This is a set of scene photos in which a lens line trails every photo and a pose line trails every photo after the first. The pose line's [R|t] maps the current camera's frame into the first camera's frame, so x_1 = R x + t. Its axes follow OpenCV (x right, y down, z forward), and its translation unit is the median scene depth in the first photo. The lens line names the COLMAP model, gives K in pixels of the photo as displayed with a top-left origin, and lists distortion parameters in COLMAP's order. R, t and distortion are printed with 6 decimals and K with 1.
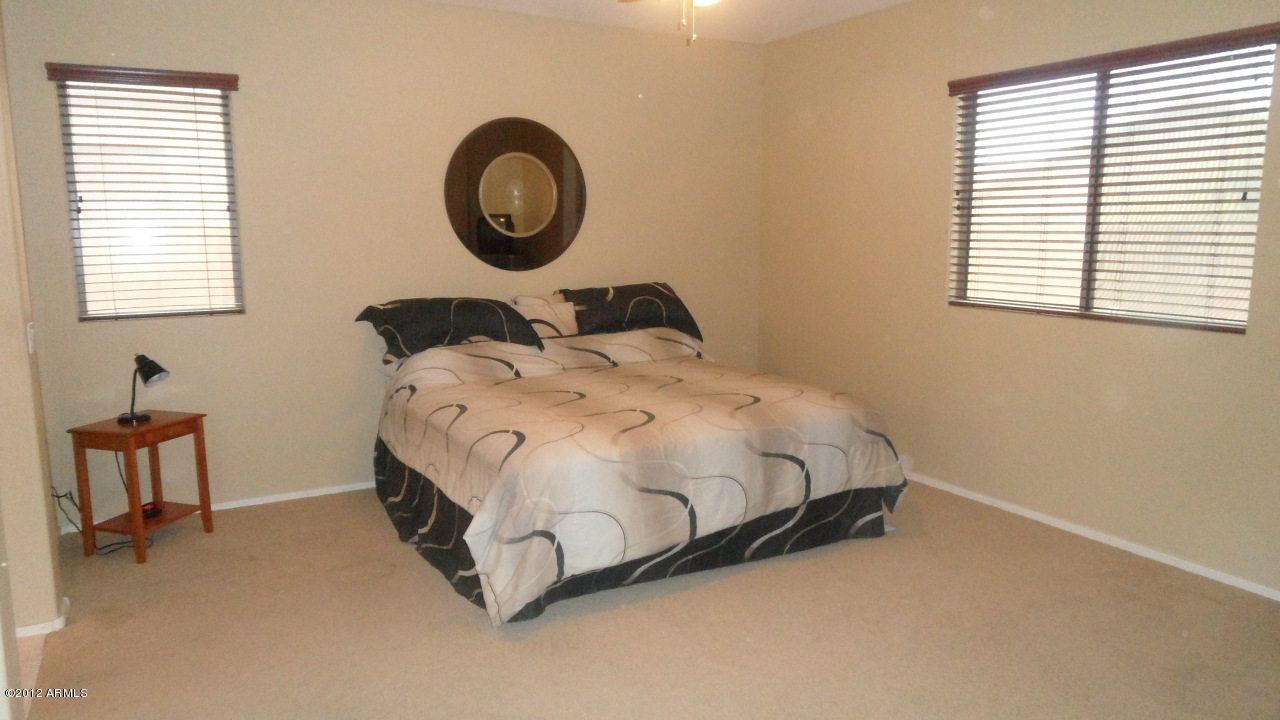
lens RADIAL K [[855.2, 0, 641.9], [0, 855.2, 373.6], [0, 0, 1]] dist [-0.036272, 0.004138]
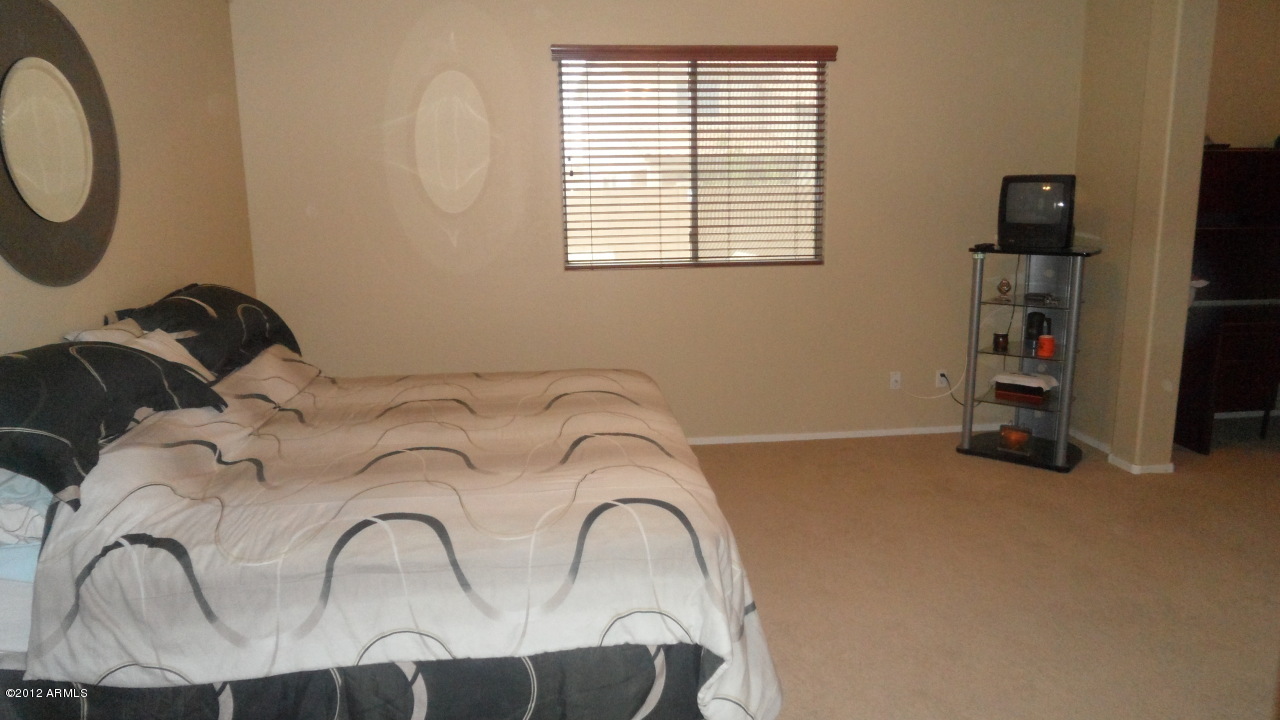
lens RADIAL K [[855.2, 0, 641.9], [0, 855.2, 373.6], [0, 0, 1]] dist [-0.036272, 0.004138]
pose [[0.410099, -0.200168, 0.889804, -0.625237], [0.167870, 0.975517, 0.142081, -0.104068], [-0.896459, 0.091104, 0.433661, 0.560662]]
